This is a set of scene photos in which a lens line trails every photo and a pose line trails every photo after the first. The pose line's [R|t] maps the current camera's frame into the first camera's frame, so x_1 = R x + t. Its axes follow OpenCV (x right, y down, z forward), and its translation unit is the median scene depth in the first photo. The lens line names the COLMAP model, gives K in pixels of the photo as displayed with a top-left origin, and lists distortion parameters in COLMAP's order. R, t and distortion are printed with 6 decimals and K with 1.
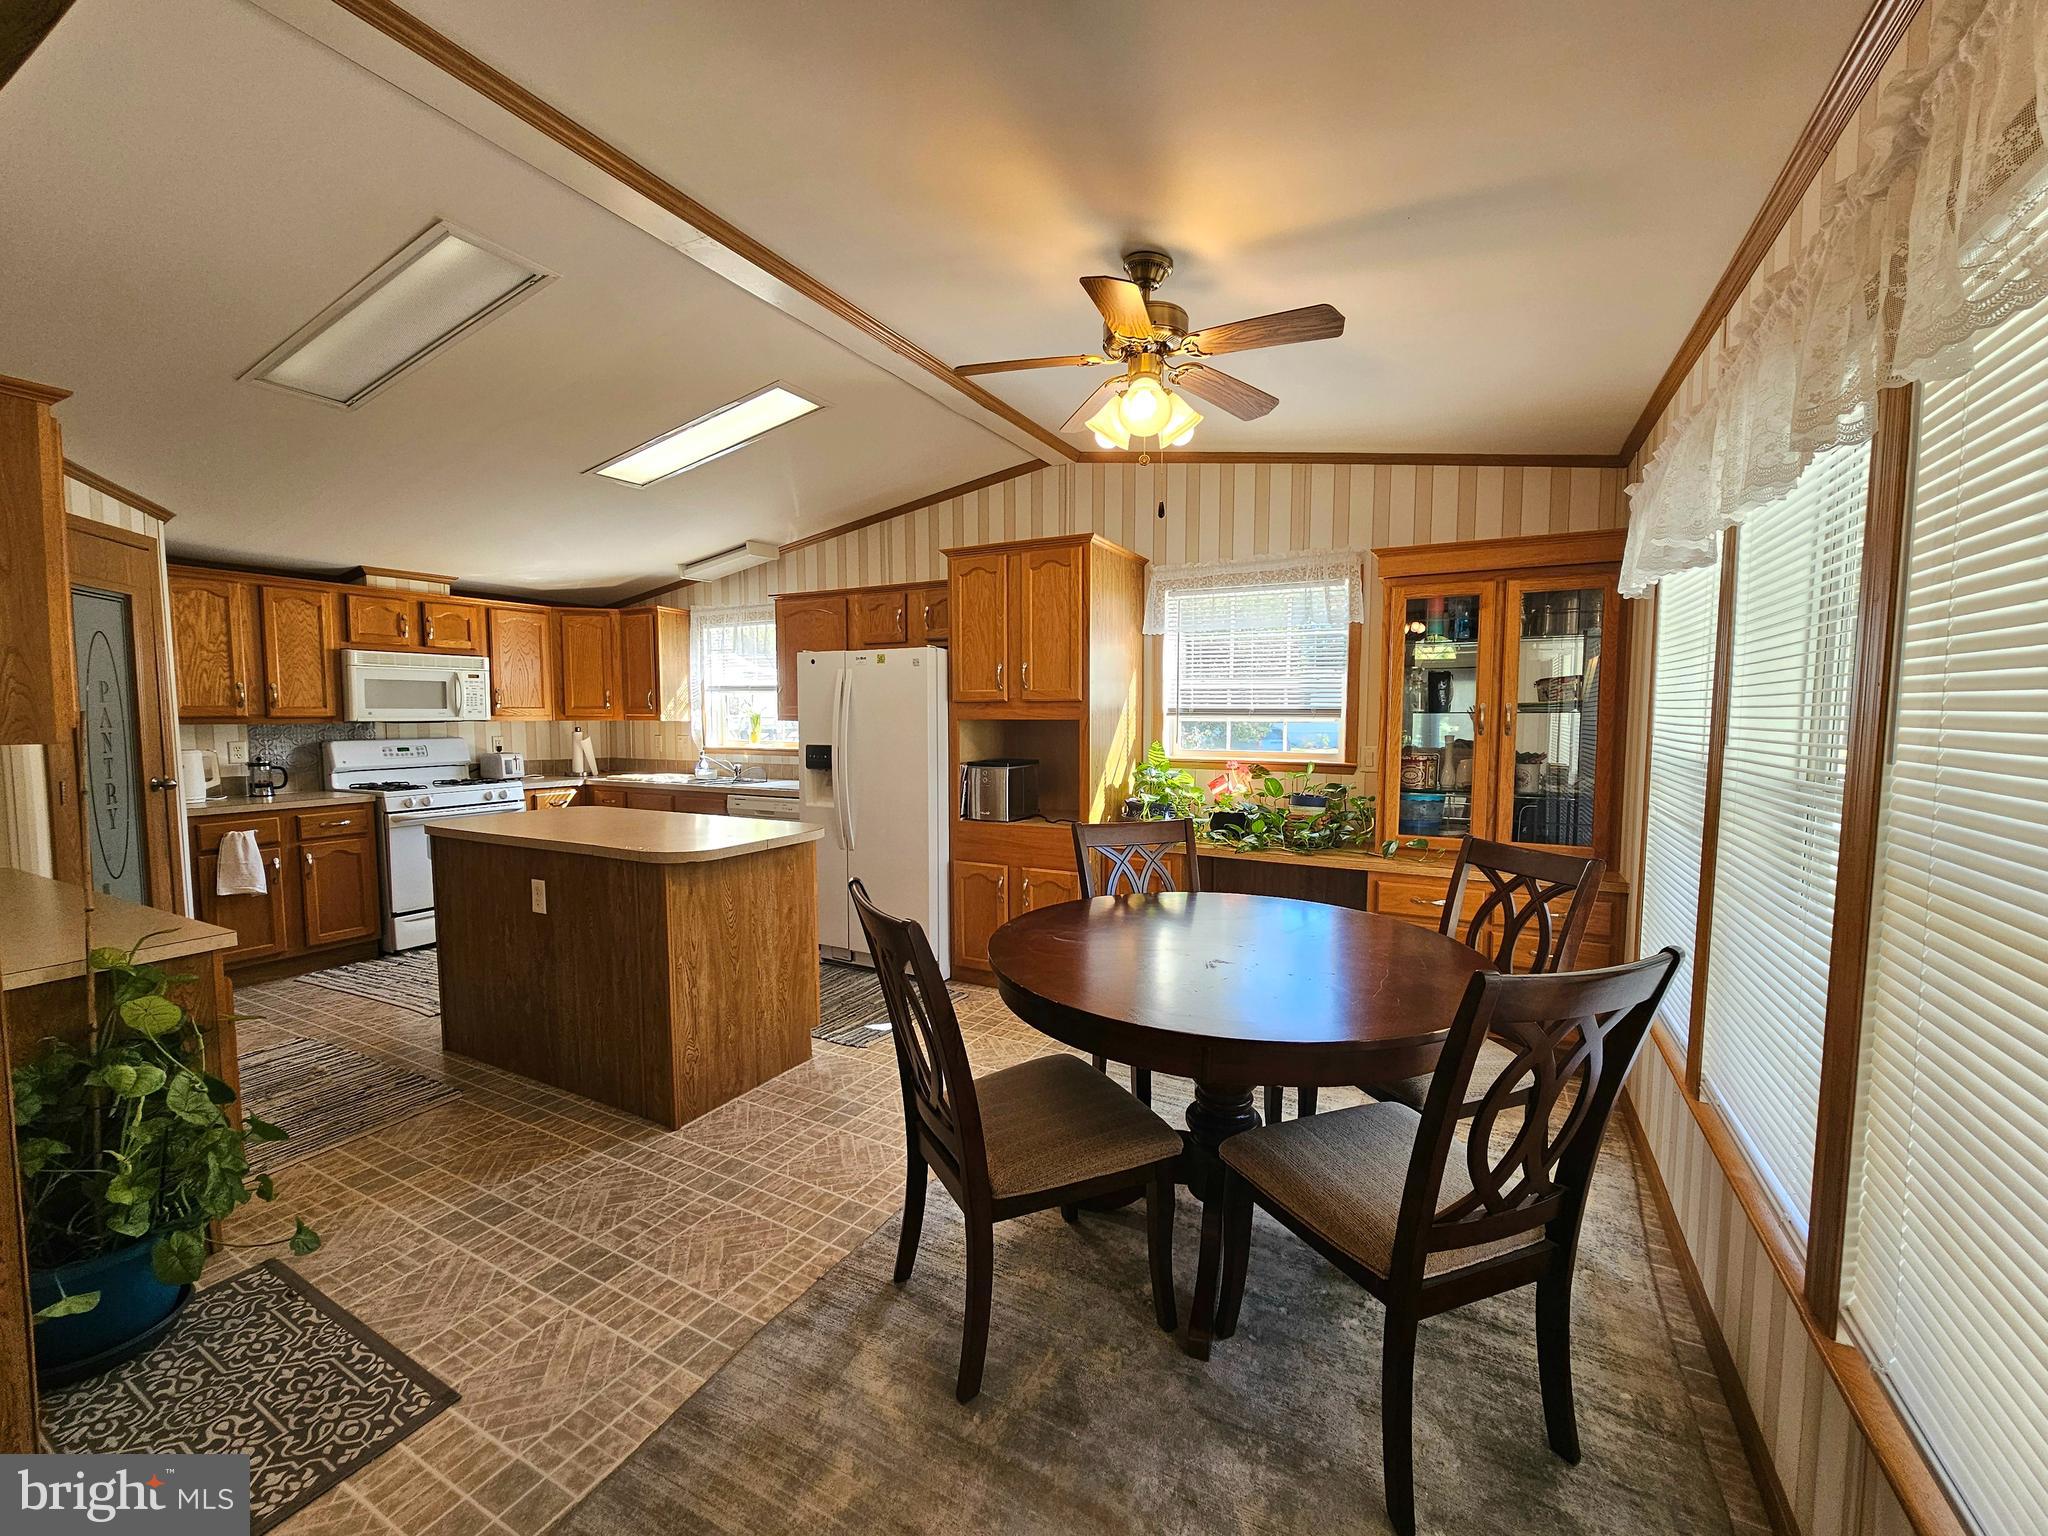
lens RADIAL K [[845.8, 0, 1024.0], [0, 845.8, 768.0], [0, 0, 1]] dist [0.008048, -0.000350]
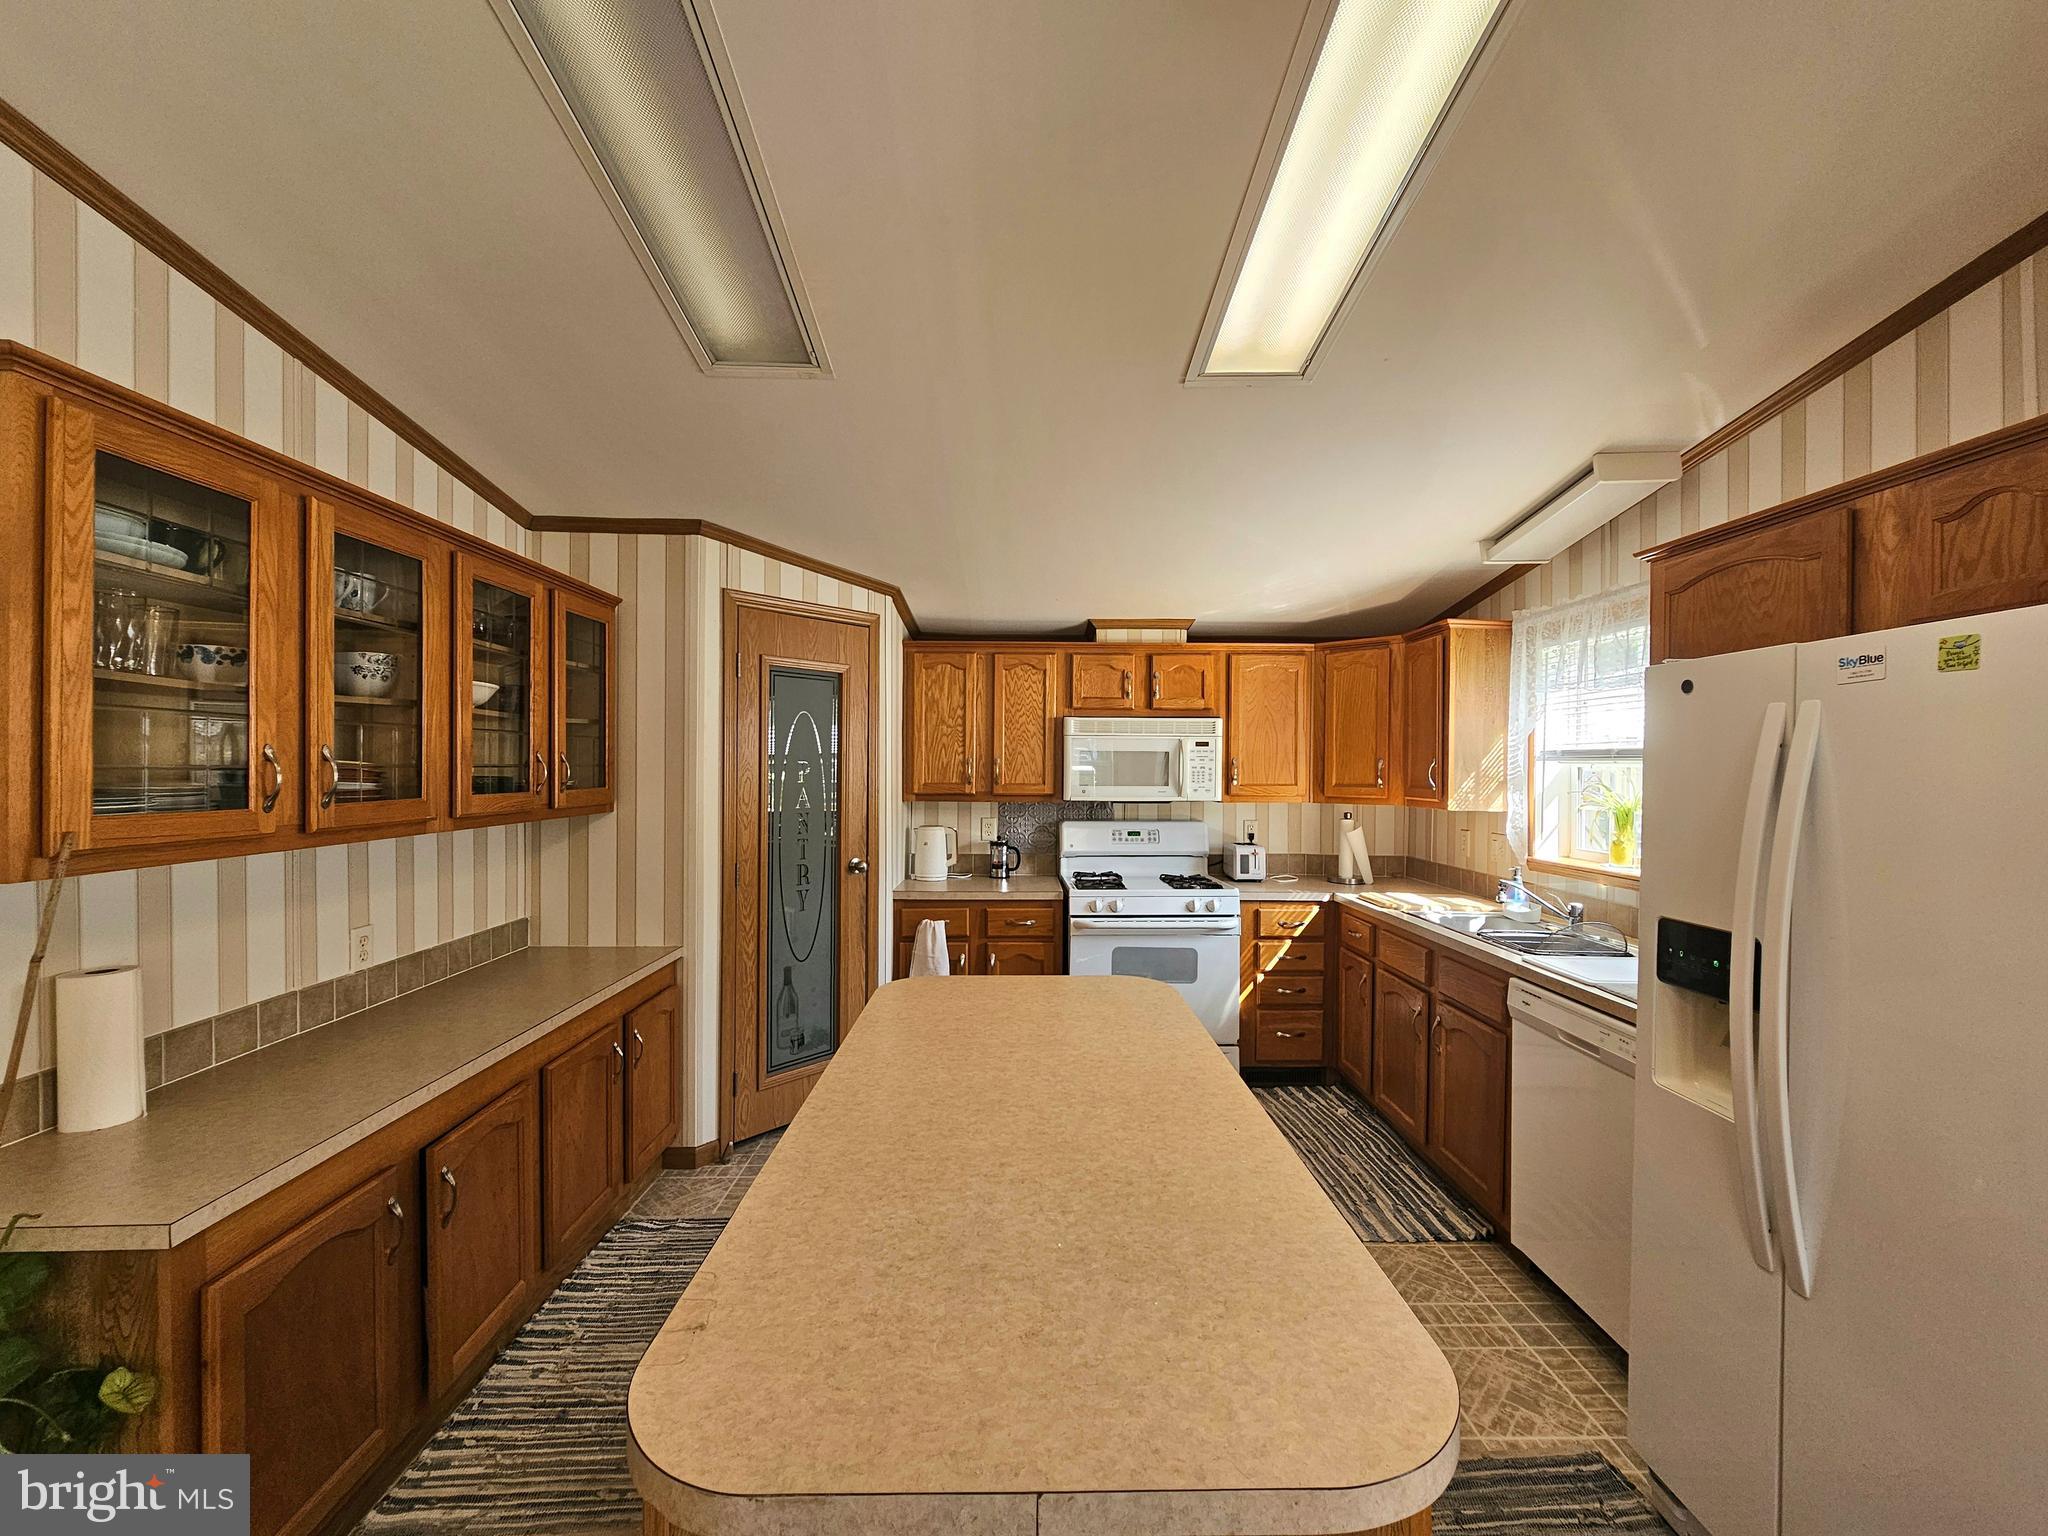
lens RADIAL K [[845.8, 0, 1024.0], [0, 845.8, 768.0], [0, 0, 1]] dist [0.008048, -0.000350]
pose [[0.493095, 0.002349, -0.869972, -0.063693], [-0.063071, 0.997462, -0.033055, -0.052369], [0.867686, 0.071169, 0.491992, 0.499347]]
